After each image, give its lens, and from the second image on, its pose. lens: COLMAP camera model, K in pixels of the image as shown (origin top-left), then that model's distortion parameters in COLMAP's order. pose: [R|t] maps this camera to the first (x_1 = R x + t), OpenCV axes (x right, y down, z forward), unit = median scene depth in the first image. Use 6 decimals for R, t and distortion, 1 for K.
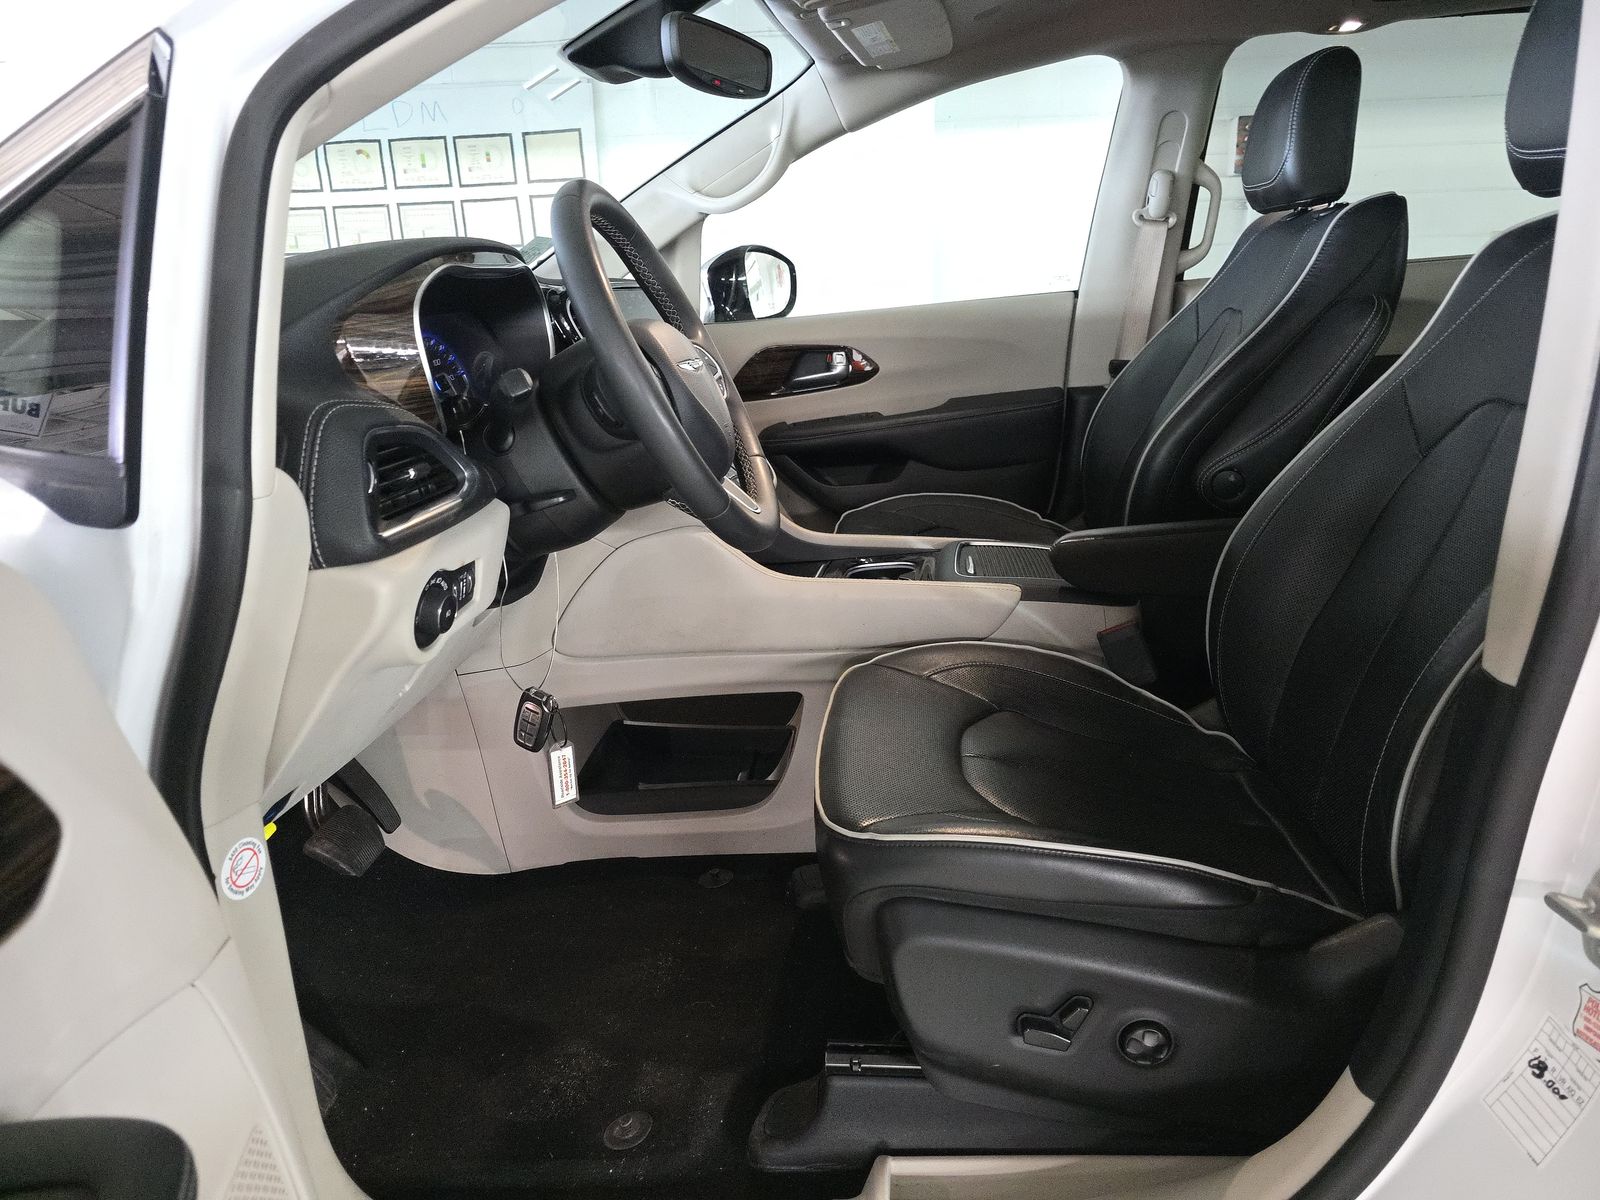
lens RADIAL K [[1069.8, 0, 800.6], [0, 1069.8, 599.3], [0, 0, 1]] dist [0.026419, -0.009735]
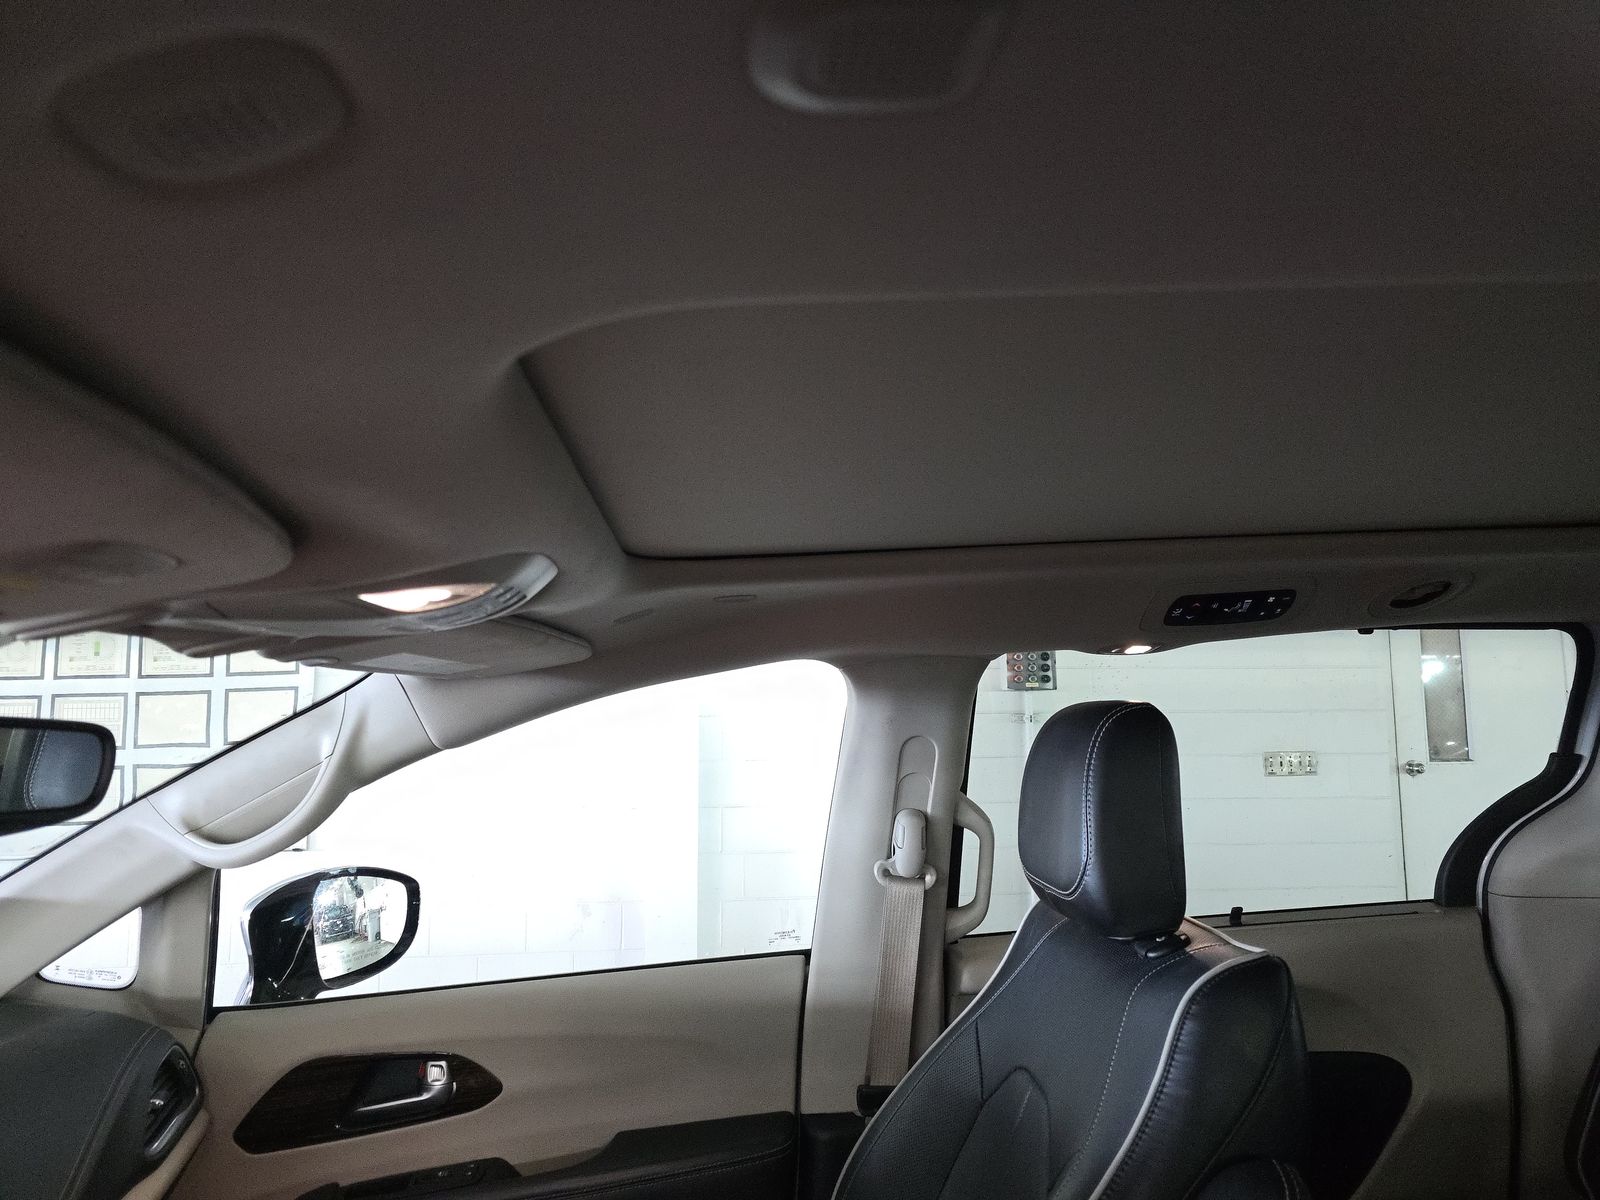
lens RADIAL K [[1069.8, 0, 799.7], [0, 1069.8, 603.8], [0, 0, 1]] dist [0.026419, -0.009735]
pose [[0.985814, 0.034227, 0.164313, 0.142296], [0.032098, 0.922471, -0.384729, -0.247386], [-0.164742, 0.384545, 0.908287, 0.320683]]
